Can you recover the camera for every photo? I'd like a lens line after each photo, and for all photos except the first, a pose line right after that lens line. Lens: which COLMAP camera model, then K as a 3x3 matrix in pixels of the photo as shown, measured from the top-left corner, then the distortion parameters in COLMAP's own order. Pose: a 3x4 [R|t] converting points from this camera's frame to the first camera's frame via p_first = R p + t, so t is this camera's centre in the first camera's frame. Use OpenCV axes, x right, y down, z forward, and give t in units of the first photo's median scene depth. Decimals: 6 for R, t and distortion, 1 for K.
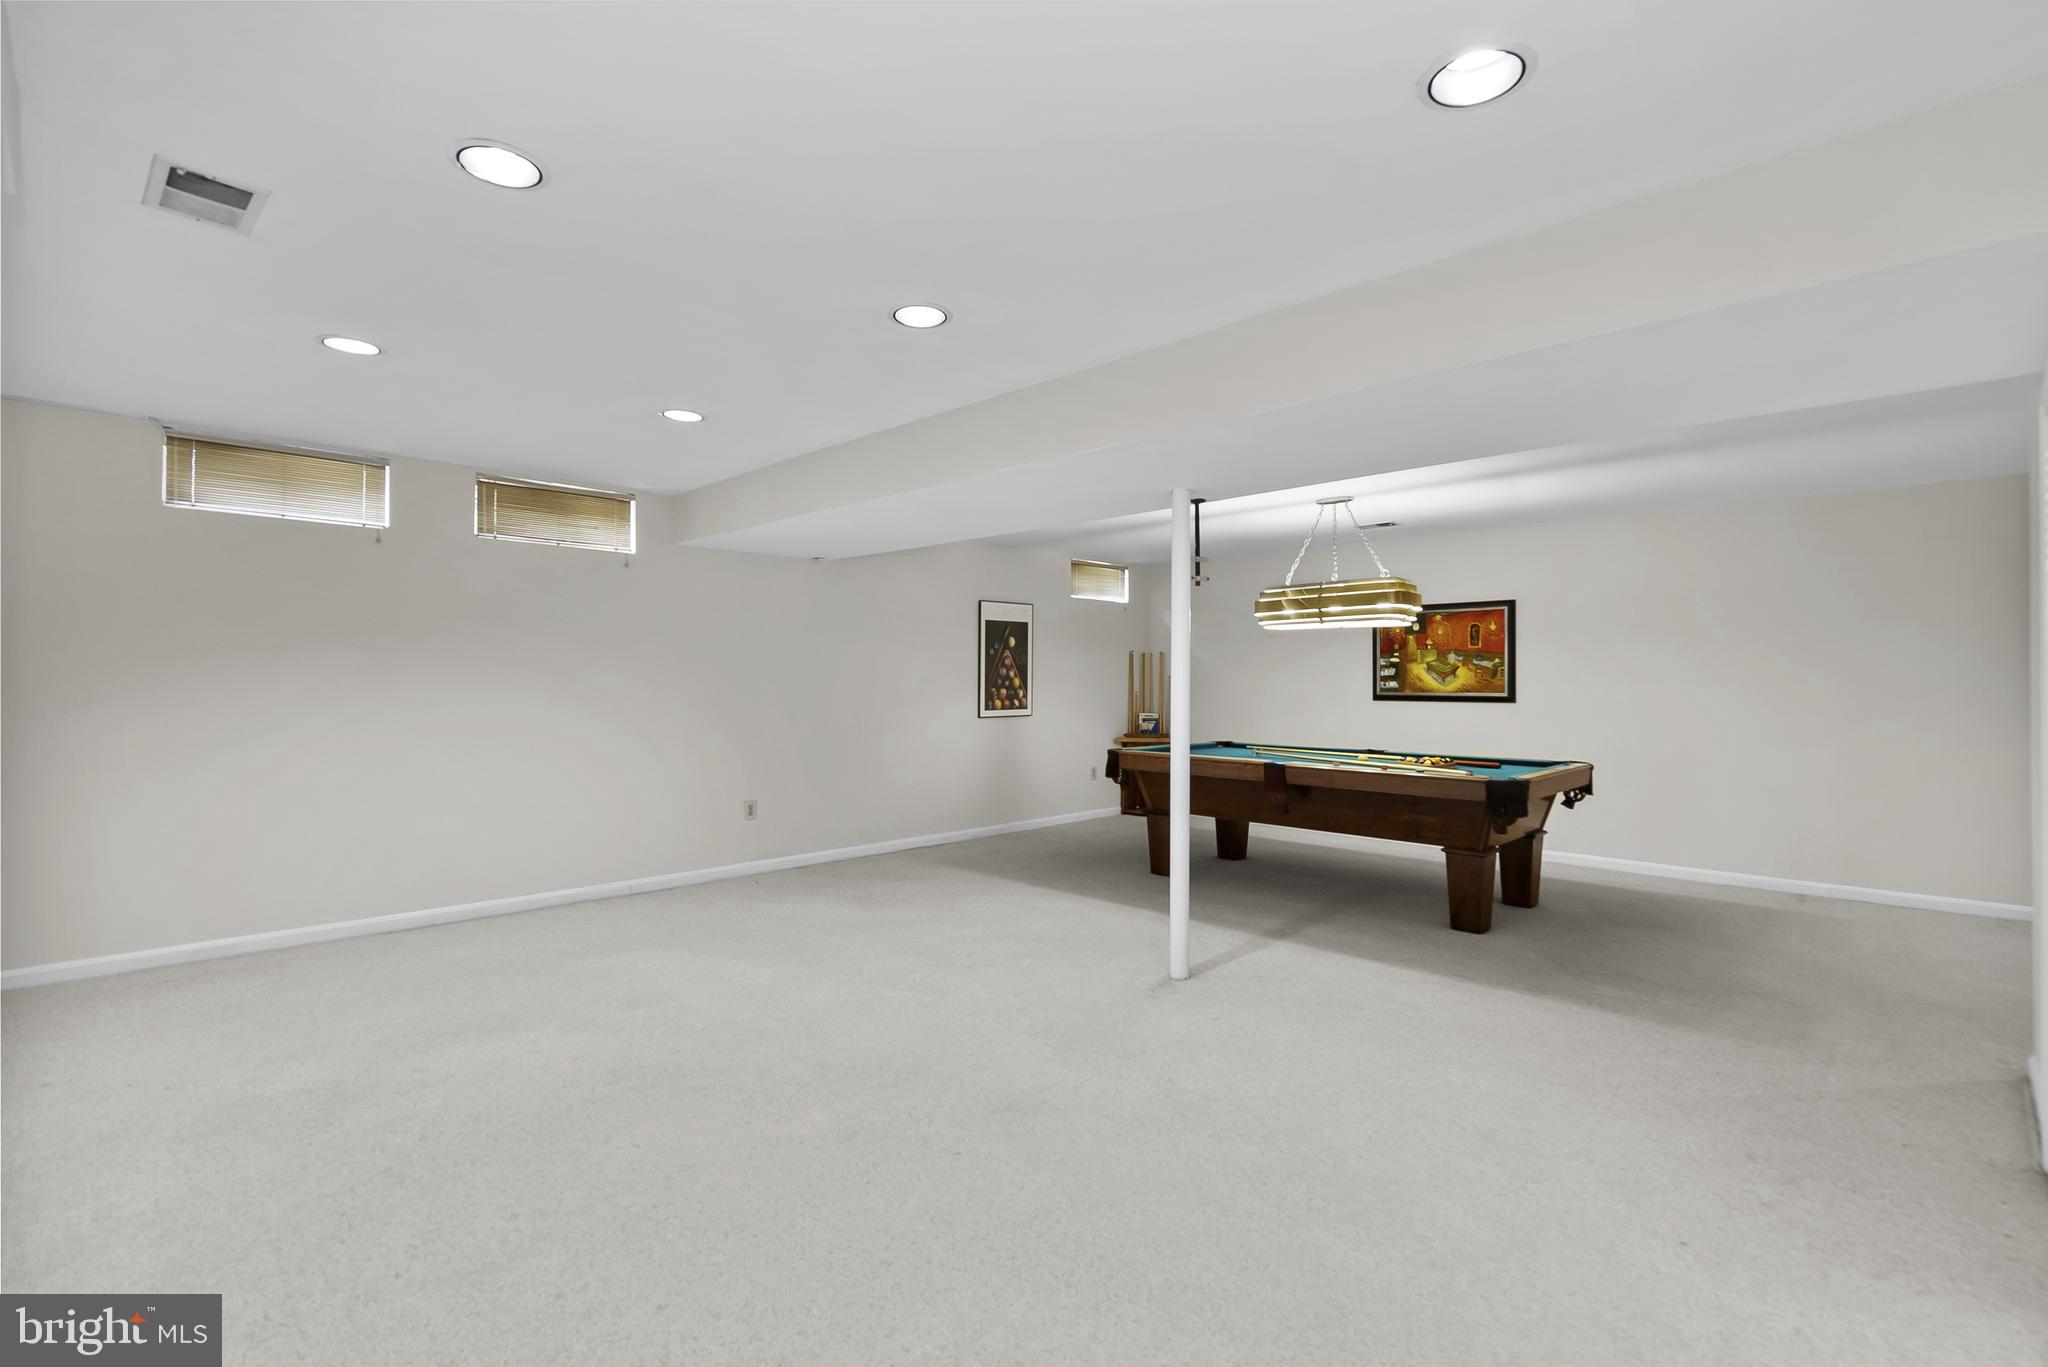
lens RADIAL K [[930.8, 0, 1035.3], [0, 930.8, 685.6], [0, 0, 1]] dist [0.000807, 0.000053]
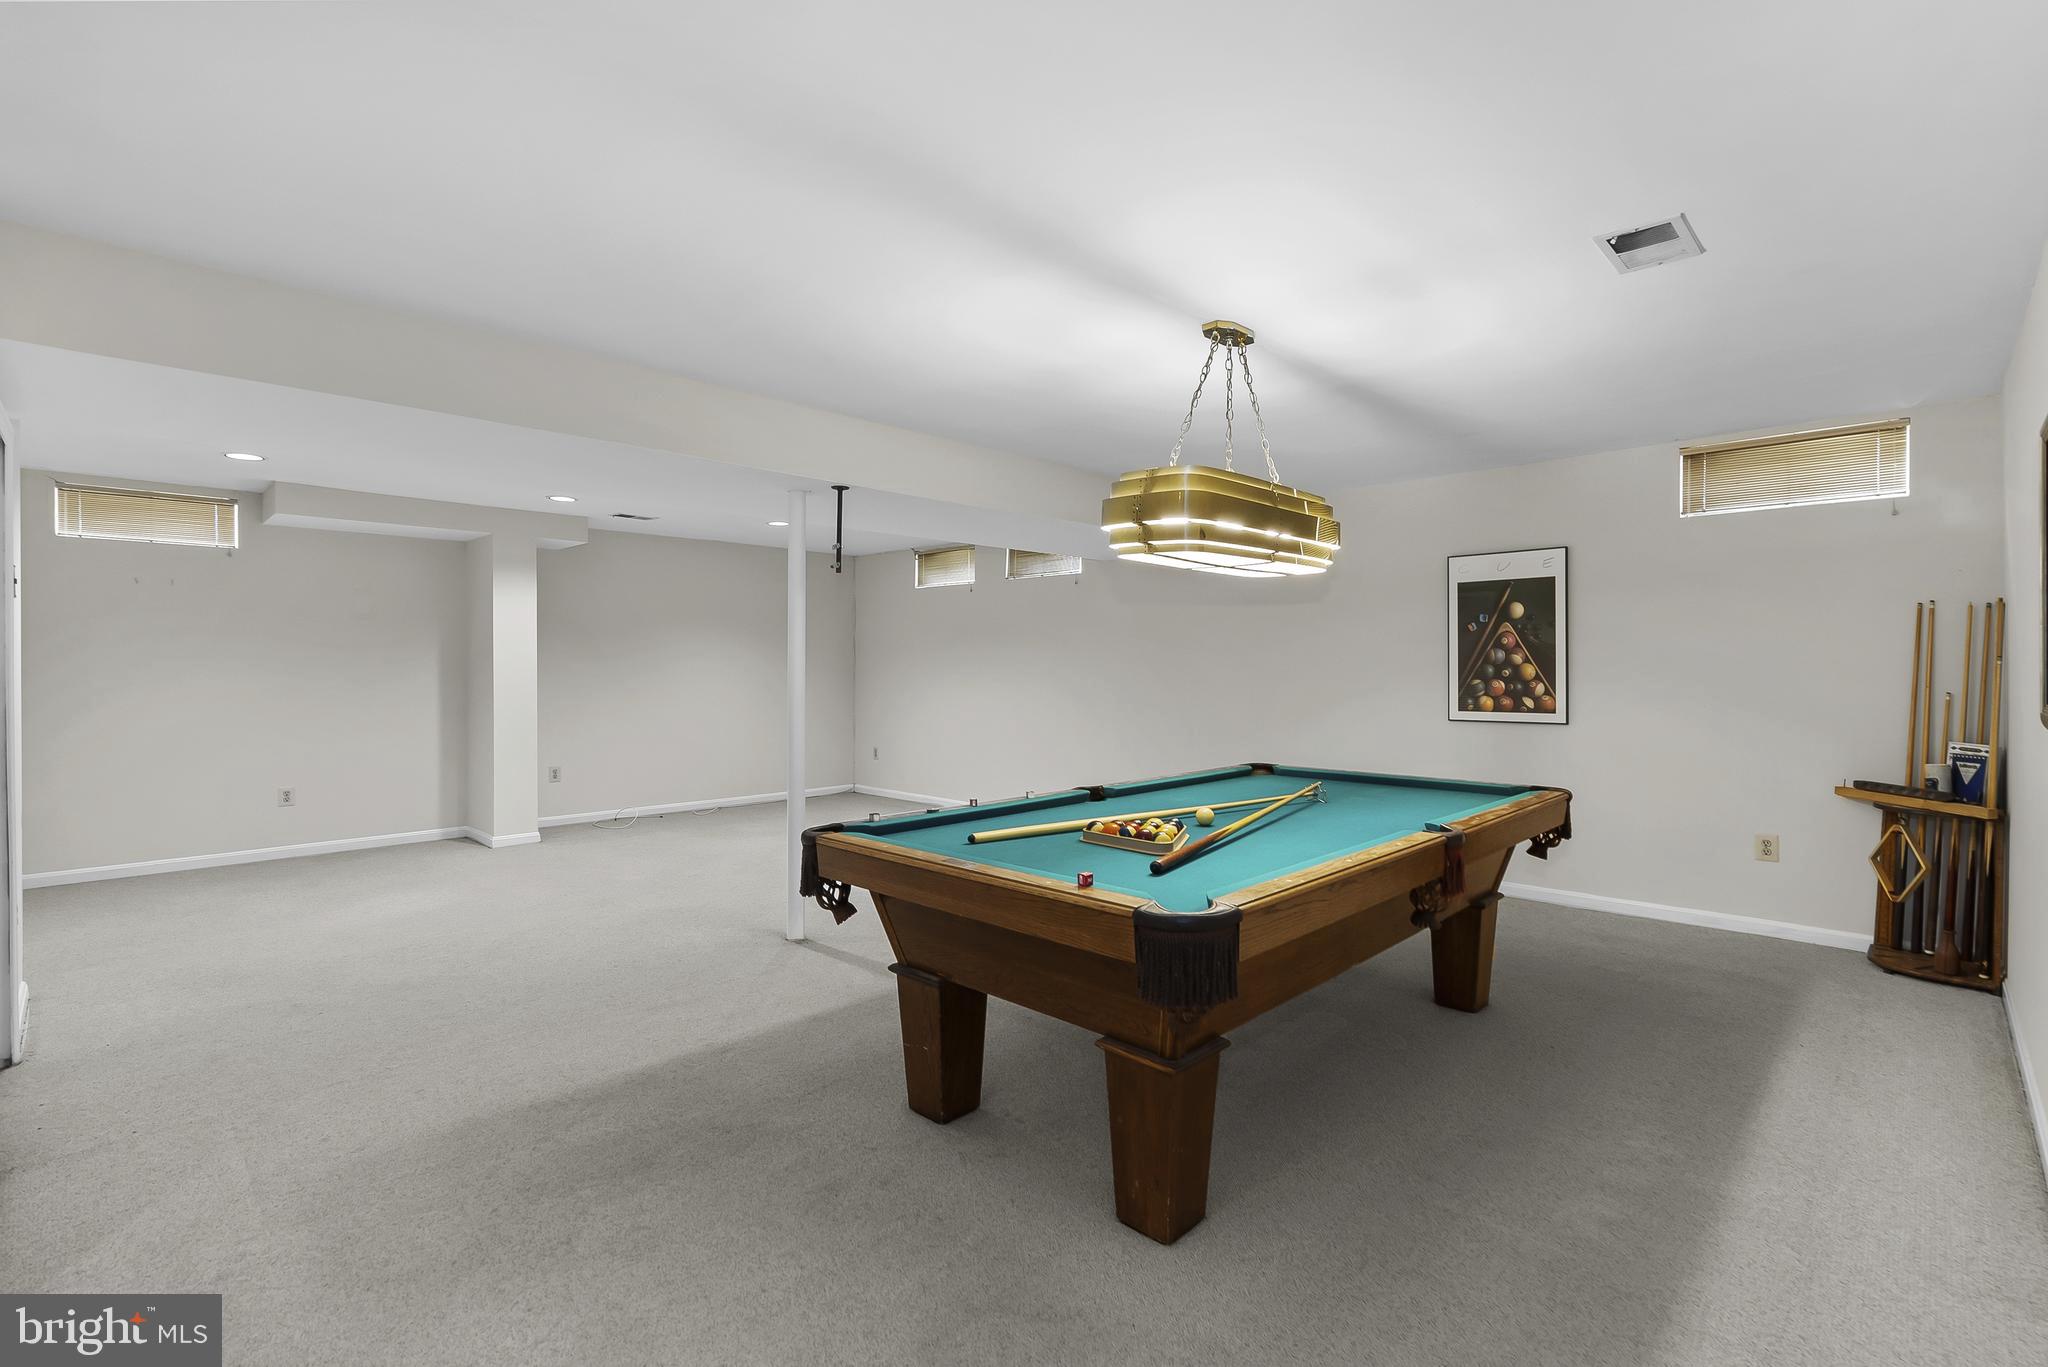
lens RADIAL K [[930.8, 0, 1036.1], [0, 930.8, 679.0], [0, 0, 1]] dist [0.000807, 0.000053]
pose [[-0.001258, 0.010319, -0.999946, 0.640840], [-0.007870, 0.999916, 0.010329, -0.002145], [0.999968, 0.007882, -0.001177, 0.660856]]
